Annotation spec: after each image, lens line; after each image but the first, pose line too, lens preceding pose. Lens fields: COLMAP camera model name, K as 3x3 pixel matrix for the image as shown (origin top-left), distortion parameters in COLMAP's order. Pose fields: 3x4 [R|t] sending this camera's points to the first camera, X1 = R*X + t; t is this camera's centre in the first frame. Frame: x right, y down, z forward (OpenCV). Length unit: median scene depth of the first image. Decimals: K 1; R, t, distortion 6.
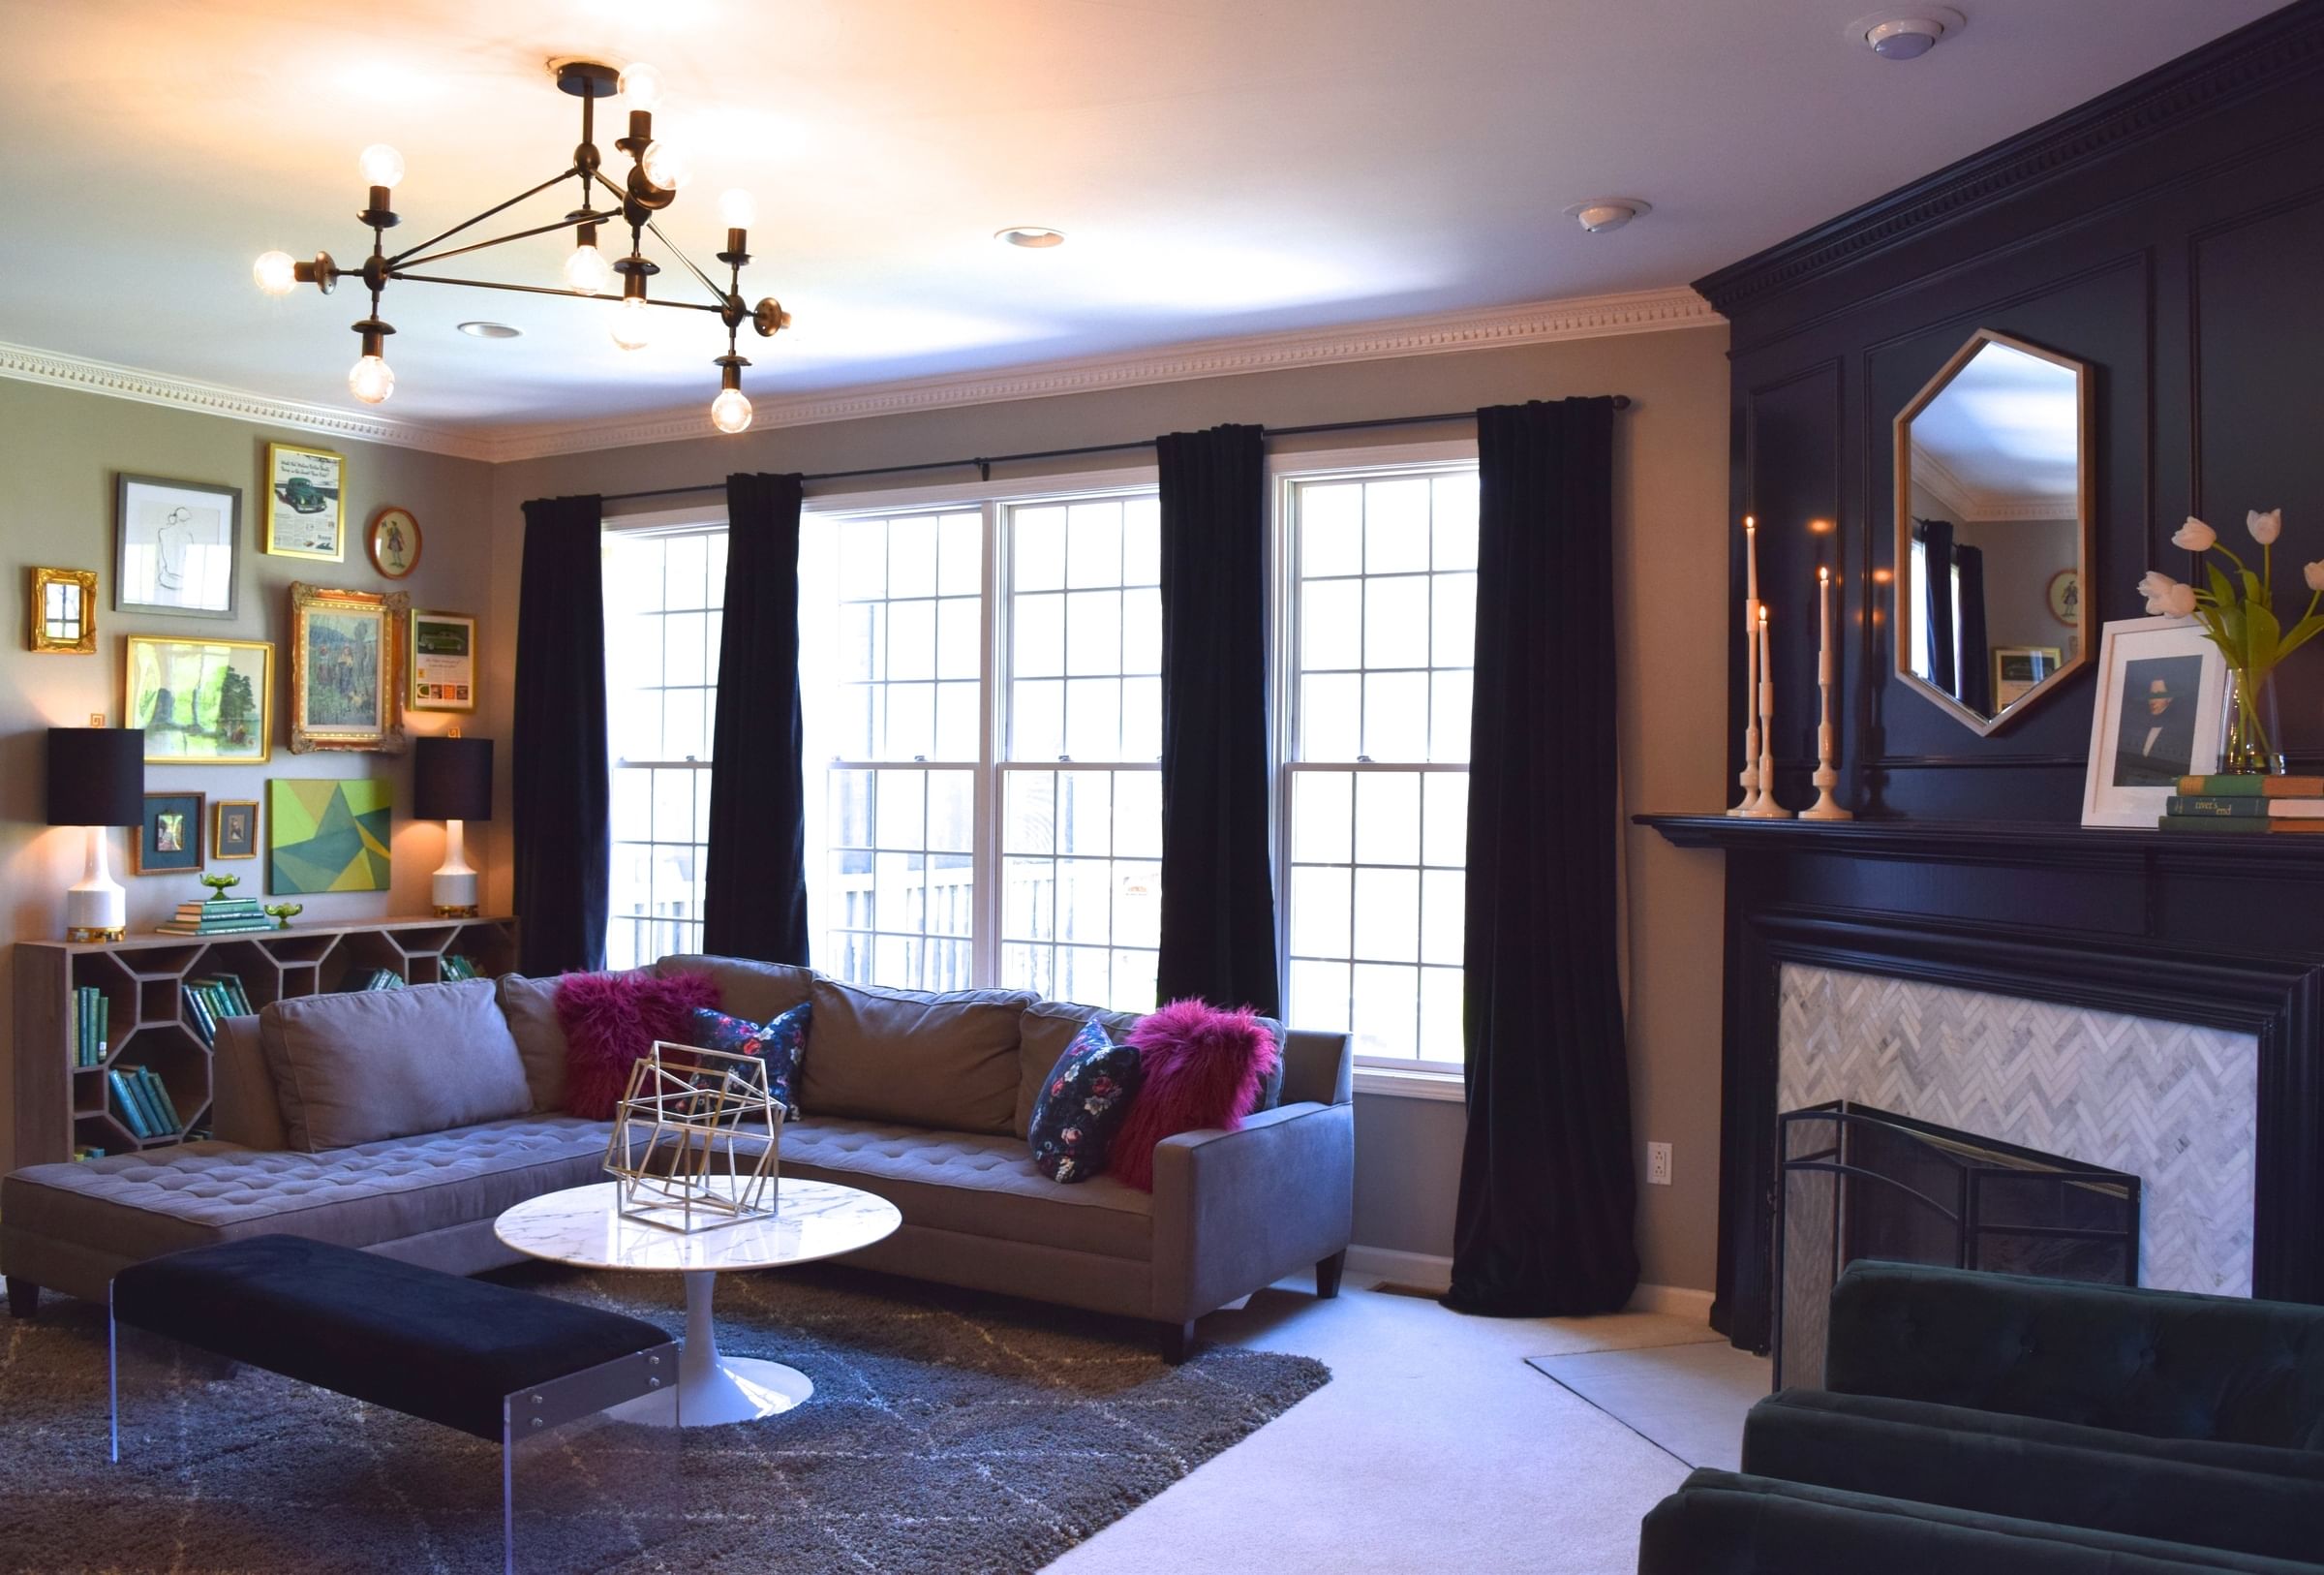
lens RADIAL K [[1945.0, 0, 1162.0], [0, 1945.0, 787.5], [0, 0, 1]] dist [-0.008141, -0.007804]
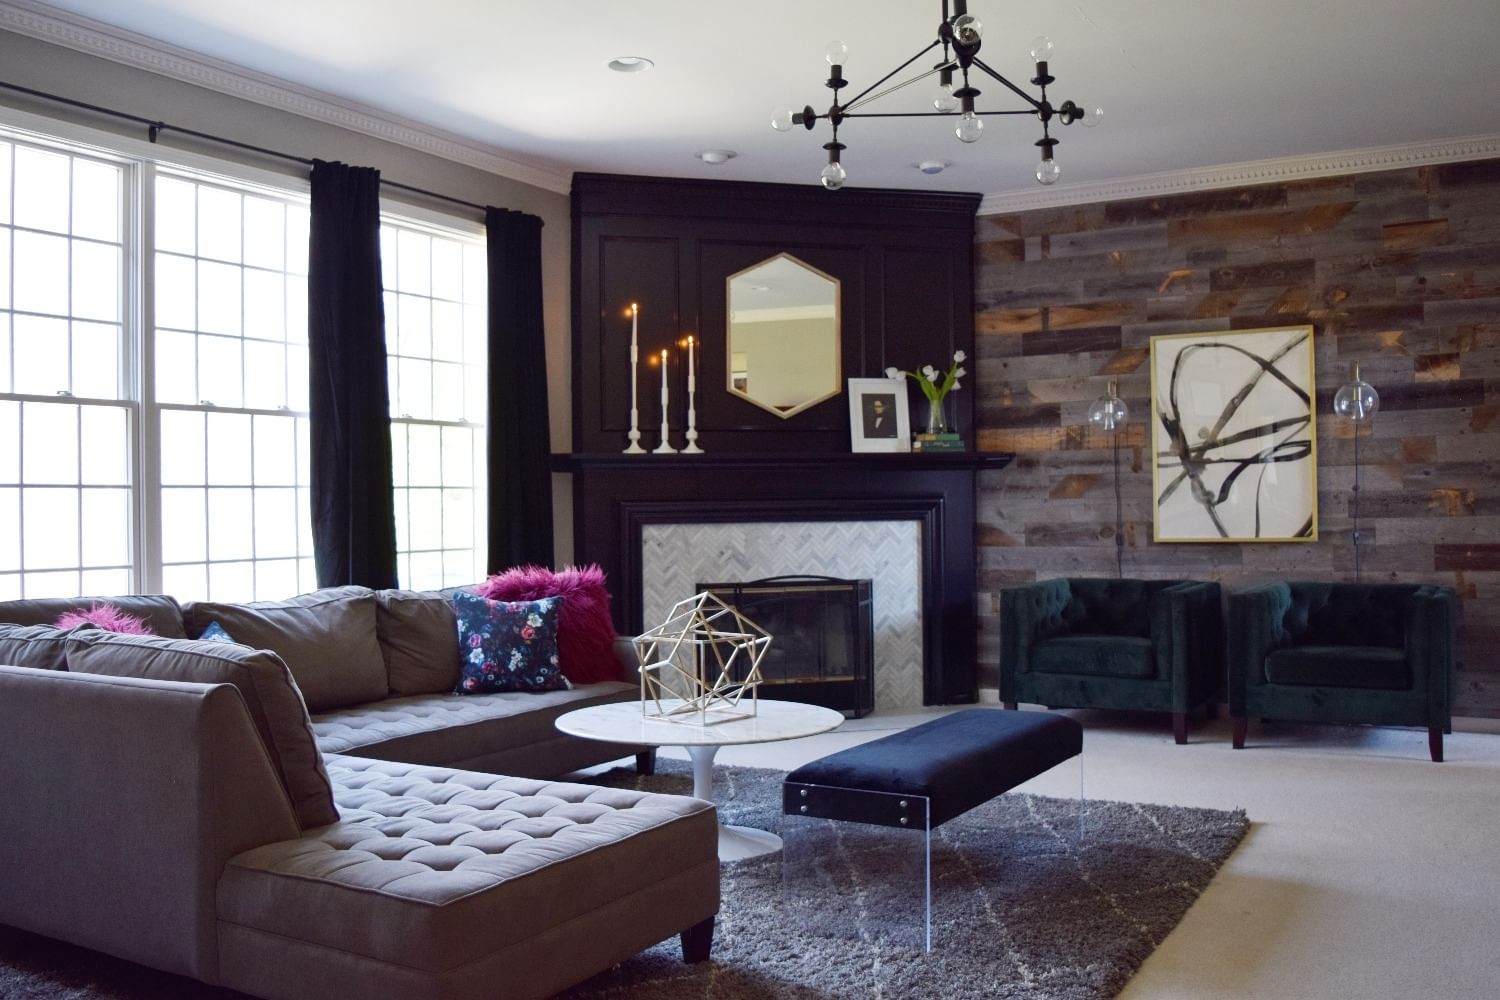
lens RADIAL K [[1396.7, 0, 750.0], [0, 1396.7, 500.0], [0, 0, 1]] dist [0.003332, 0.002722]
pose [[0.019094, -0.009627, 0.999771, -1.234929], [0.010148, 0.999904, 0.009435, 0.054514], [-0.999766, 0.009965, 0.019189, 0.927360]]
